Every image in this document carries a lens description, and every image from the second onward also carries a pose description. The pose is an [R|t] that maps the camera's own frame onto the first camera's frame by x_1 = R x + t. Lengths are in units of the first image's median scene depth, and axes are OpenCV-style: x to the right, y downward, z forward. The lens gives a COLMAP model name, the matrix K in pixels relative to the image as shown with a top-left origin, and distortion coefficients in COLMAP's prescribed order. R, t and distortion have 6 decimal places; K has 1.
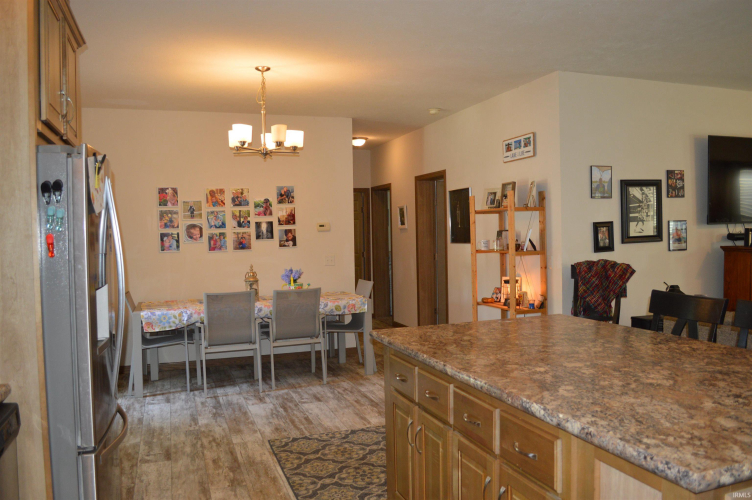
lens RADIAL K [[598.1, 0, 379.7], [0, 598.1, 251.2], [0, 0, 1]] dist [-0.078972, 0.007122]
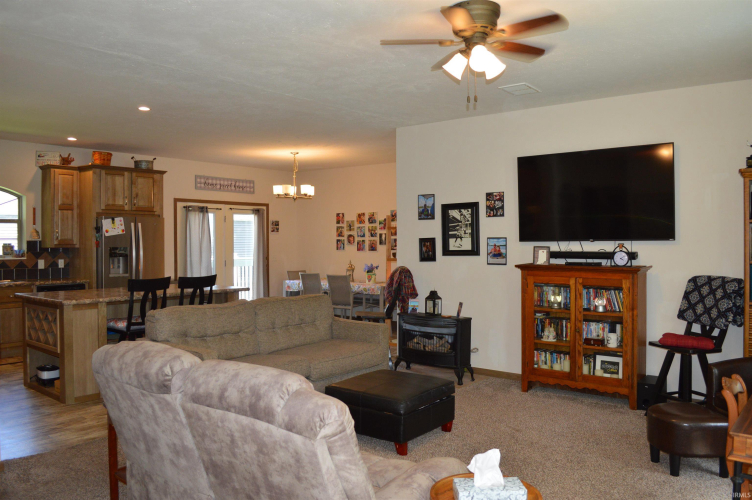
lens RADIAL K [[598.1, 0, 379.7], [0, 598.1, 251.2], [0, 0, 1]] dist [-0.078972, 0.007122]
pose [[0.520334, 0.036580, -0.853179, 1.376003], [-0.037820, 0.999089, 0.019770, -0.041270], [0.853125, 0.021980, 0.521244, 0.229010]]
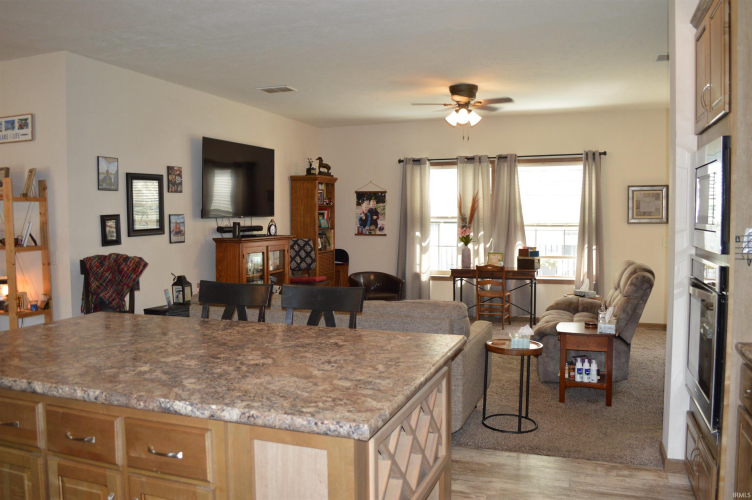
lens RADIAL K [[598.1, 0, 379.7], [0, 598.1, 251.2], [0, 0, 1]] dist [-0.078972, 0.007122]
pose [[0.637417, -0.026468, 0.770064, -0.084539], [0.016773, 0.999650, 0.020475, -0.001914], [-0.770336, -0.000134, 0.637638, 0.036910]]
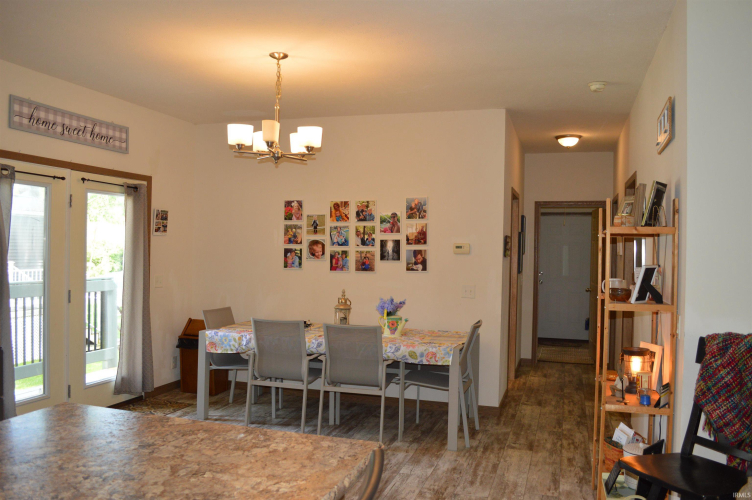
lens RADIAL K [[598.1, 0, 379.7], [0, 598.1, 251.2], [0, 0, 1]] dist [-0.078972, 0.007122]
pose [[0.796148, 0.038686, -0.603865, 0.378945], [-0.055295, 0.998430, -0.008937, -0.030576], [0.602571, 0.040506, 0.797037, 0.384342]]
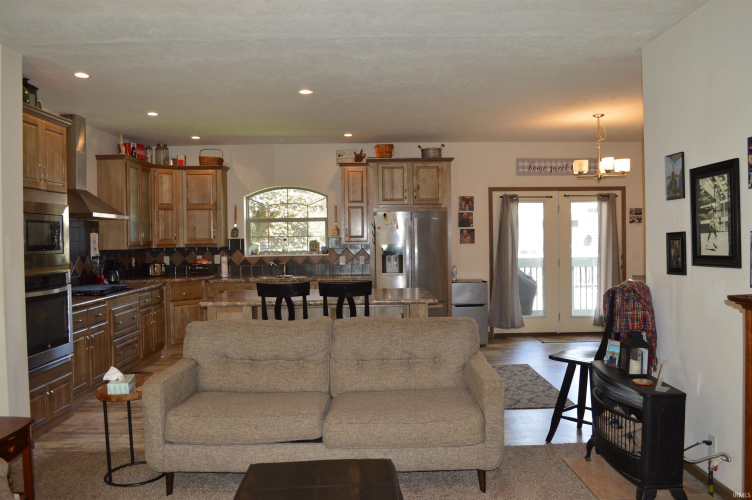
lens RADIAL K [[598.1, 0, 379.7], [0, 598.1, 251.2], [0, 0, 1]] dist [-0.078972, 0.007122]
pose [[-0.319260, 0.051243, -0.946281, 1.116269], [-0.010134, 0.998295, 0.057478, -0.061499], [0.947613, 0.027940, -0.318197, 0.854035]]
